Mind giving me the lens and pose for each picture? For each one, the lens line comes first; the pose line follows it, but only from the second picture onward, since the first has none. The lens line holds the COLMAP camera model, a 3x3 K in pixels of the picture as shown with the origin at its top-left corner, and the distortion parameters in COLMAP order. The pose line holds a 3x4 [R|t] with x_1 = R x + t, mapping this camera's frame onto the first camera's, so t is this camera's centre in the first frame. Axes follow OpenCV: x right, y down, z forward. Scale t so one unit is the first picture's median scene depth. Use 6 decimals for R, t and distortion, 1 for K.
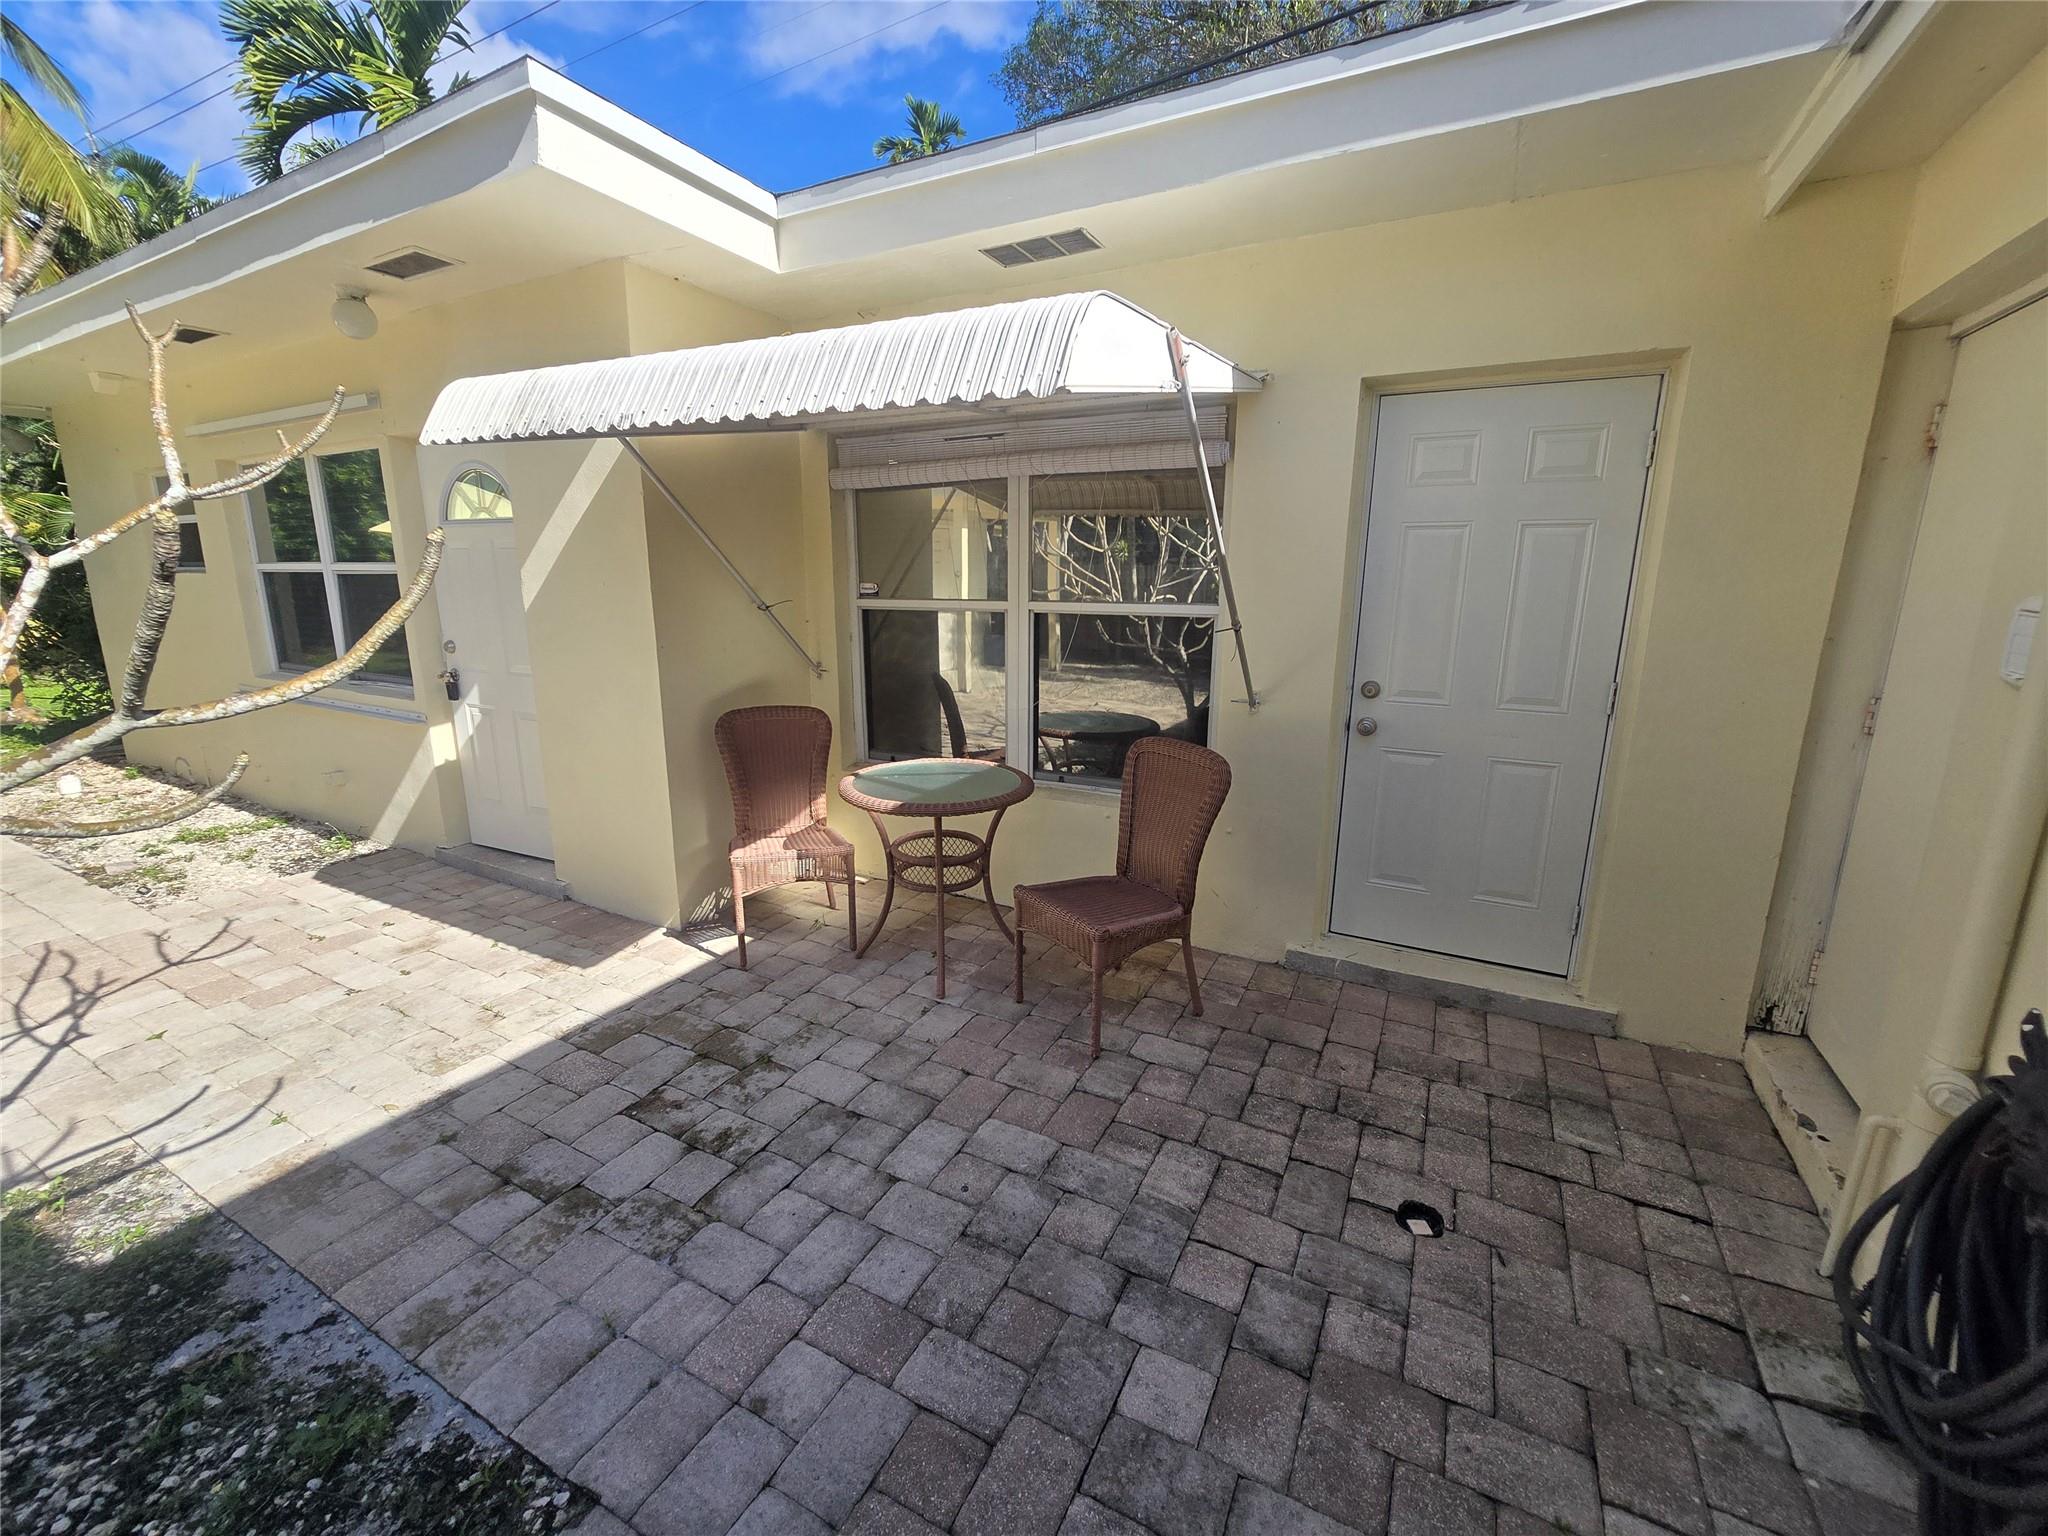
lens RADIAL K [[838.3, 0, 1019.9], [0, 838.3, 751.9], [0, 0, 1]] dist [-0.004069, 0.000709]
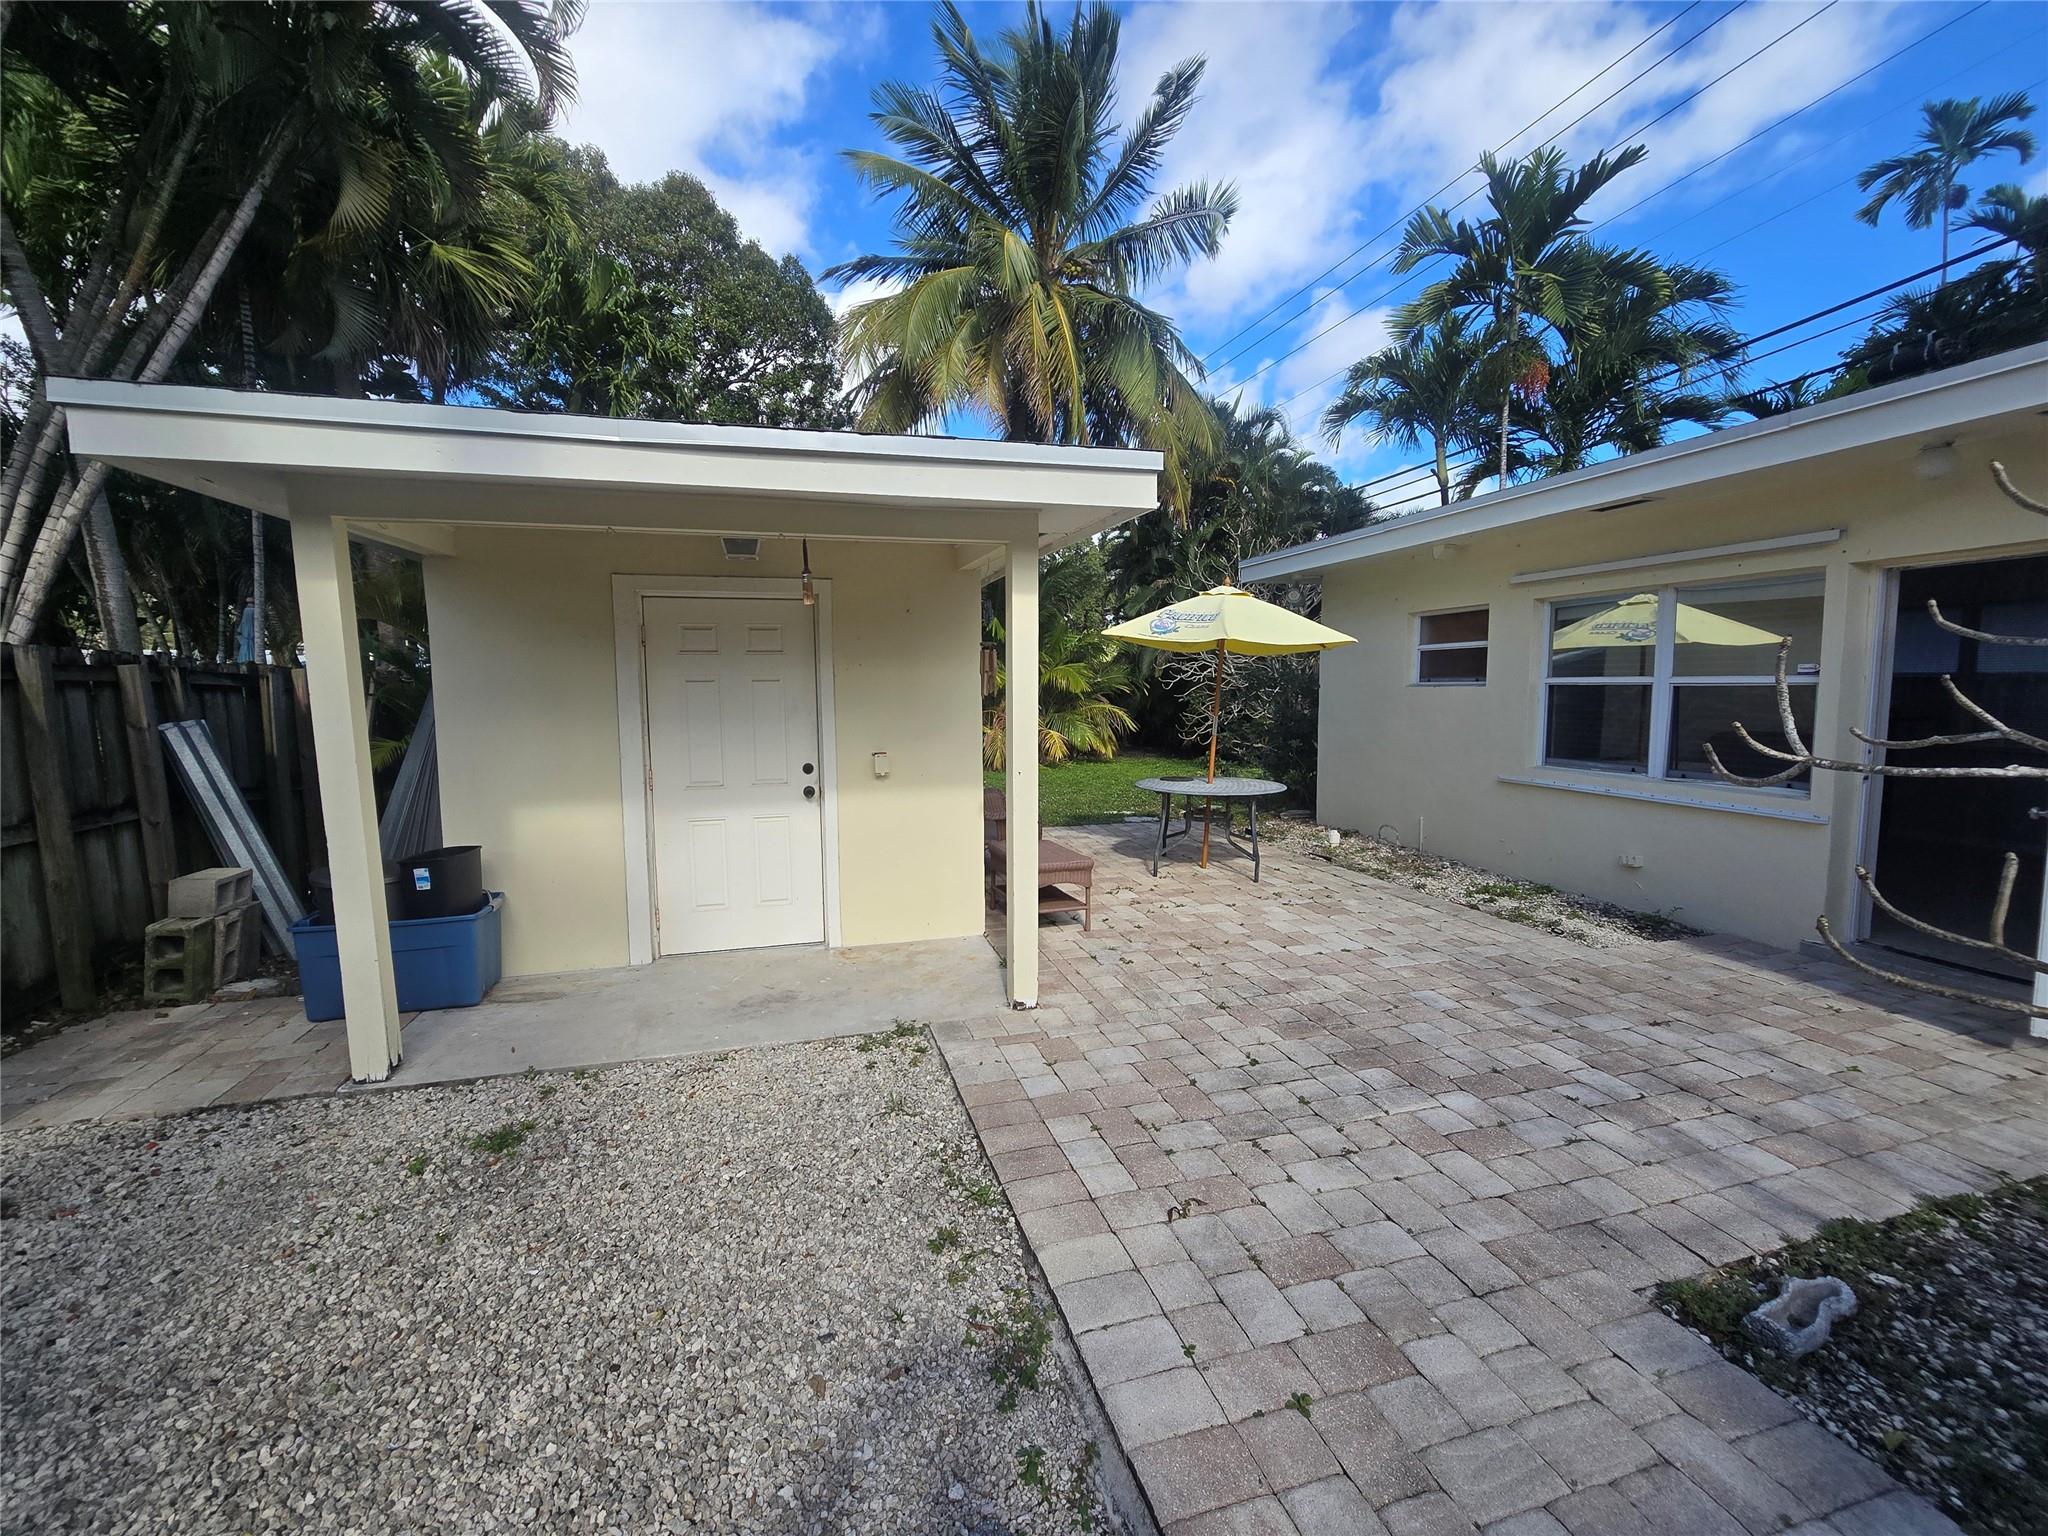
lens RADIAL K [[838.3, 0, 1019.0], [0, 838.3, 760.7], [0, 0, 1]] dist [-0.004069, 0.000709]
pose [[0.694809, 0.051852, -0.717323, -1.030621], [-0.133653, 0.989333, -0.057943, 0.132655], [0.706666, 0.136132, 0.694328, -0.731789]]
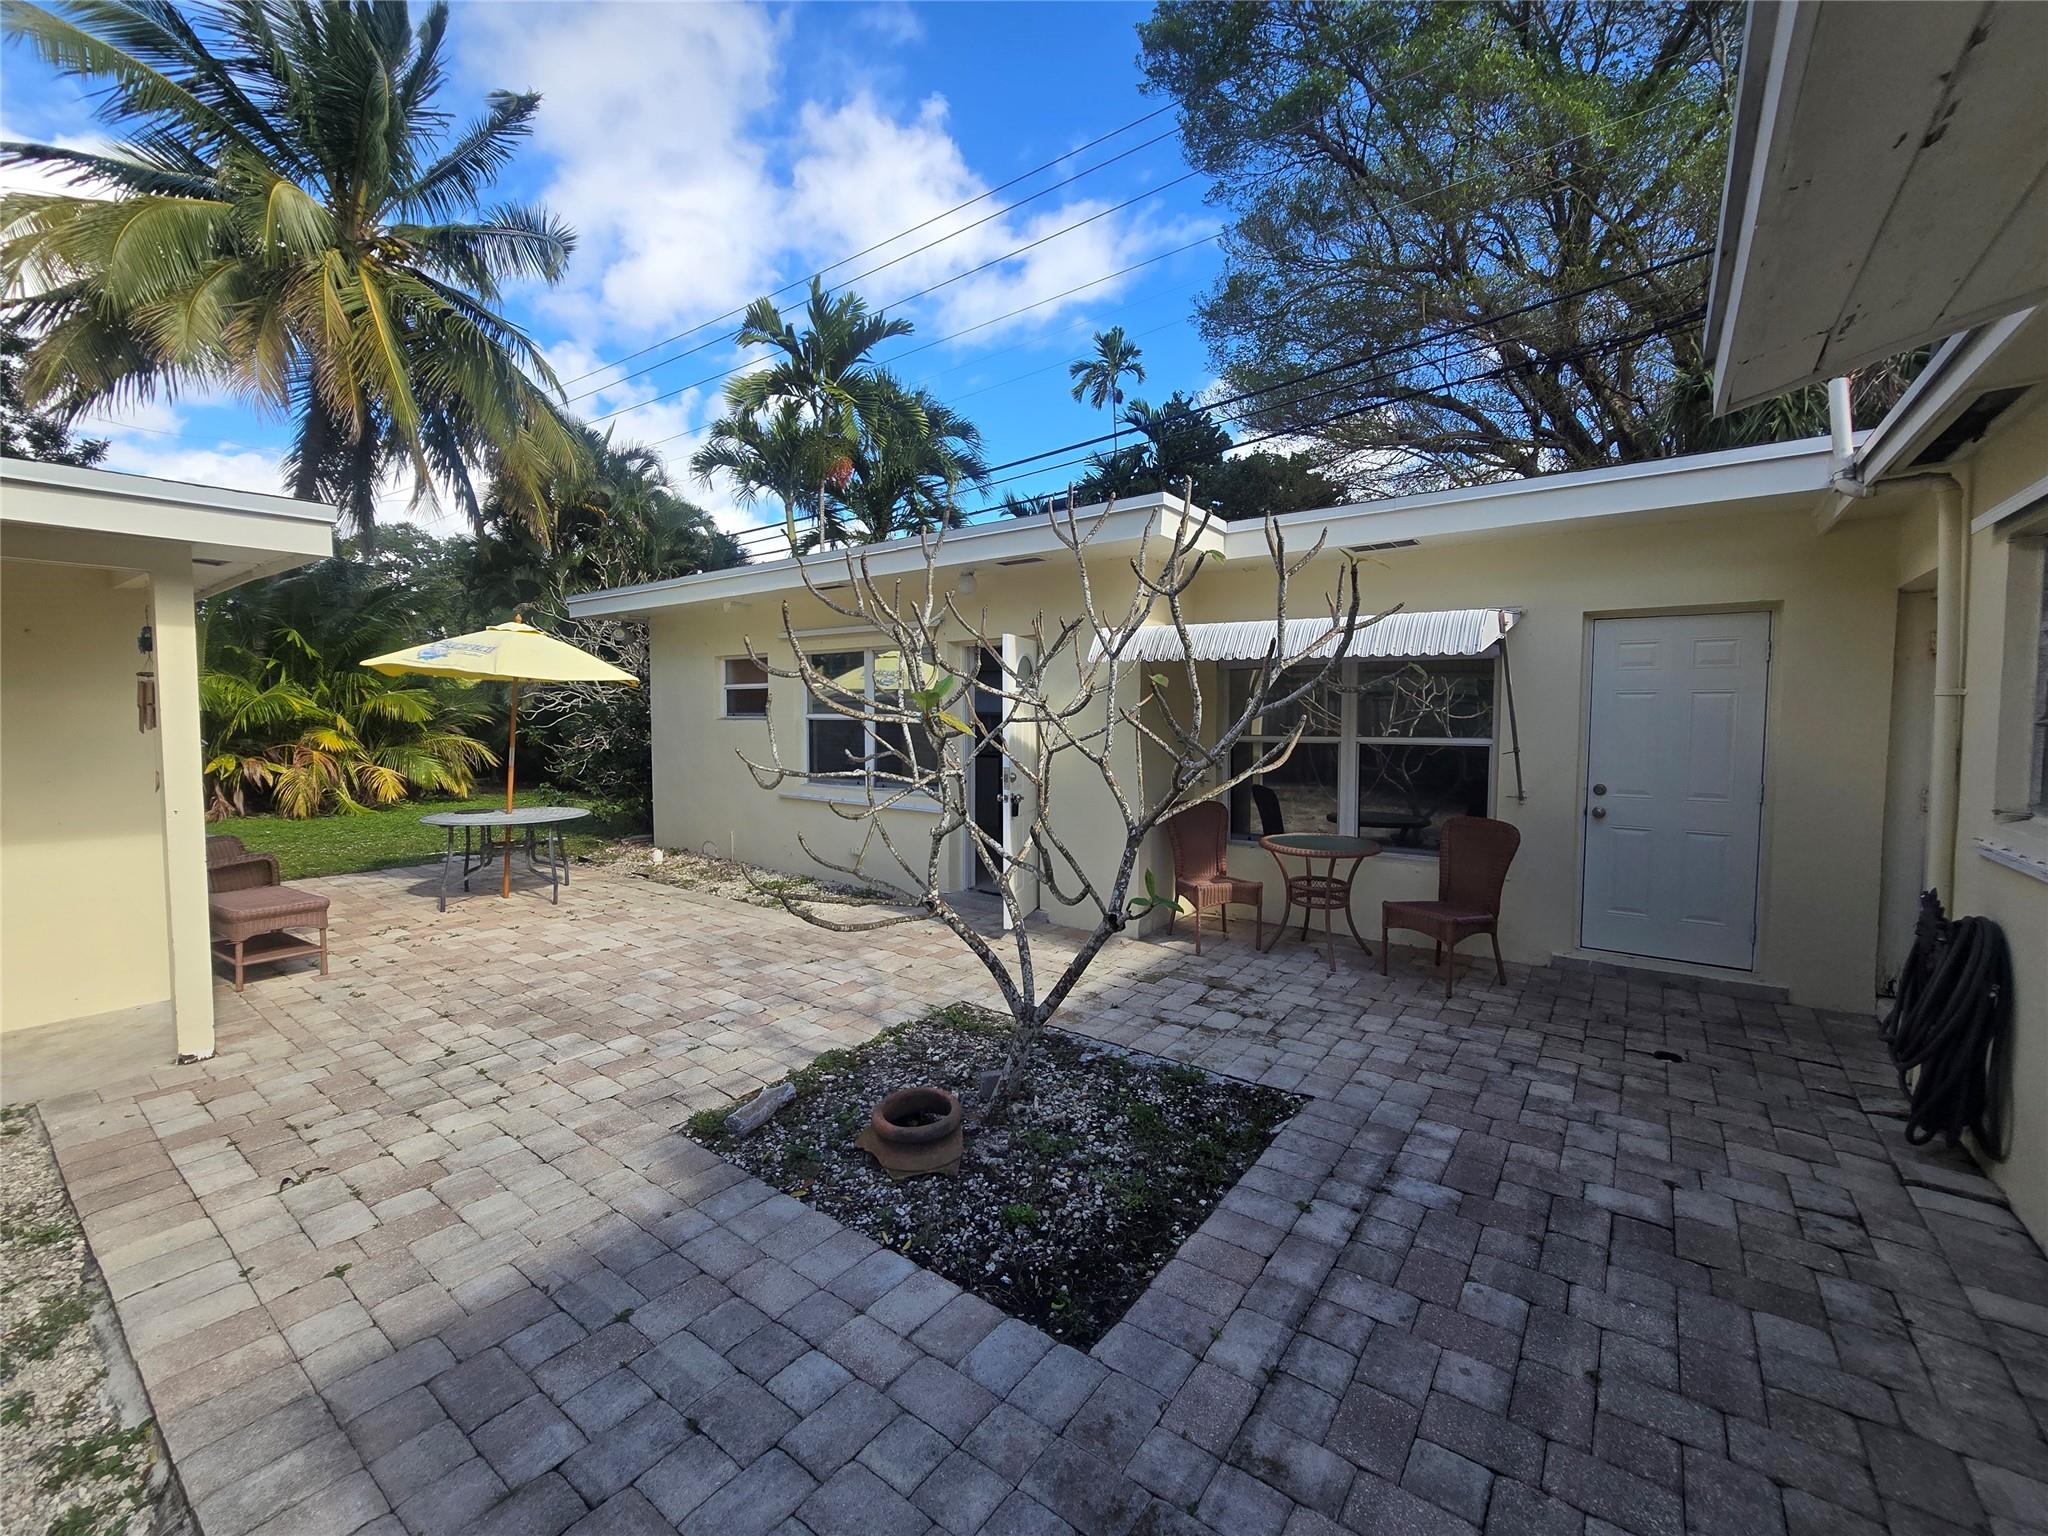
lens RADIAL K [[838.3, 0, 1020.3], [0, 838.3, 756.2], [0, 0, 1]] dist [-0.004069, 0.000709]
pose [[0.988252, 0.000883, -0.152829, -0.502545], [-0.024269, 0.988202, -0.151222, 0.152710], [0.150892, 0.153155, 0.976614, -0.865406]]
